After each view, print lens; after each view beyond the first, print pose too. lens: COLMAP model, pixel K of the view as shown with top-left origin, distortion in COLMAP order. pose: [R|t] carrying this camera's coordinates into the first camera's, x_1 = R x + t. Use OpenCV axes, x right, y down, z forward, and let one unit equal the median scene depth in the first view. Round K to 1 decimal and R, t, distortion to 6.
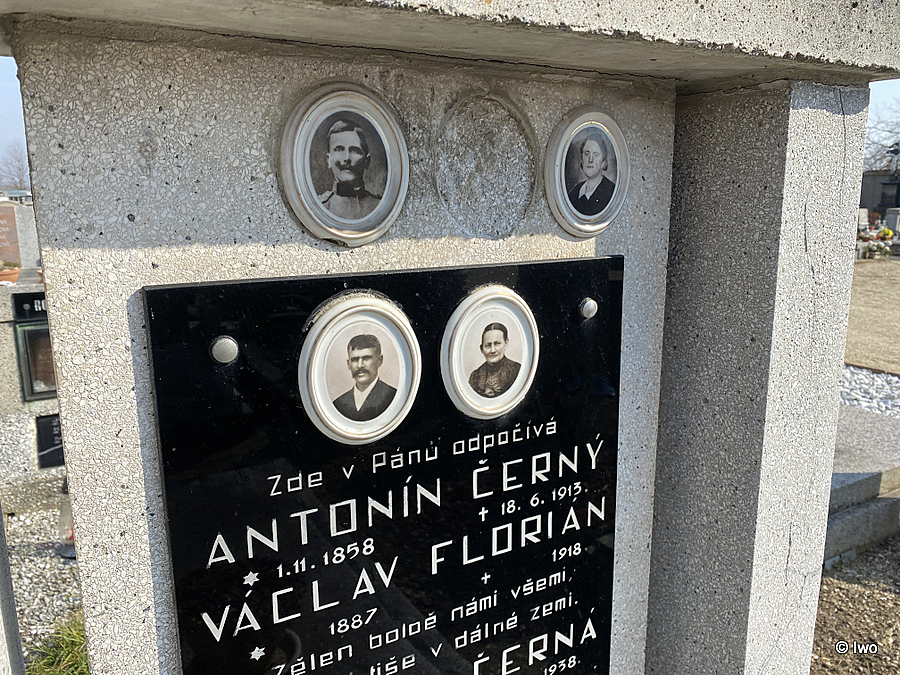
lens RADIAL K [[678.1, 0, 448.3], [0, 678.1, 320.7], [0, 0, 1]] dist [0.106754, -0.225087]
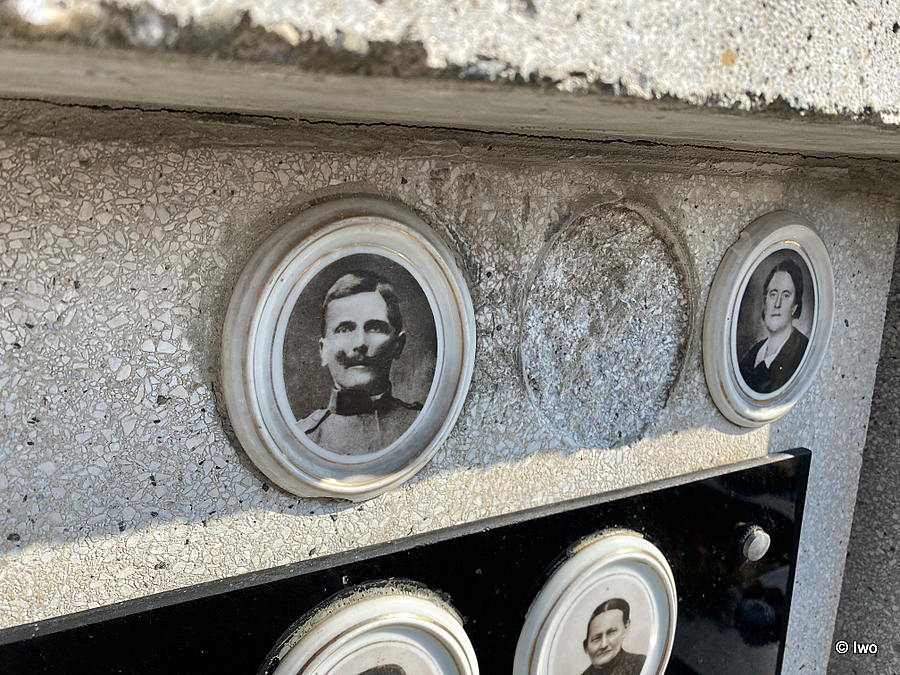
lens RADIAL K [[699.6, 0, 445.6], [0, 699.6, 334.6], [0, 0, 1]] dist [0.012060, -0.008254]
pose [[0.999227, 0.036603, -0.014326, -0.067787], [-0.036319, 0.999148, 0.019620, -0.223589], [0.015032, -0.019085, 0.999705, 0.426297]]
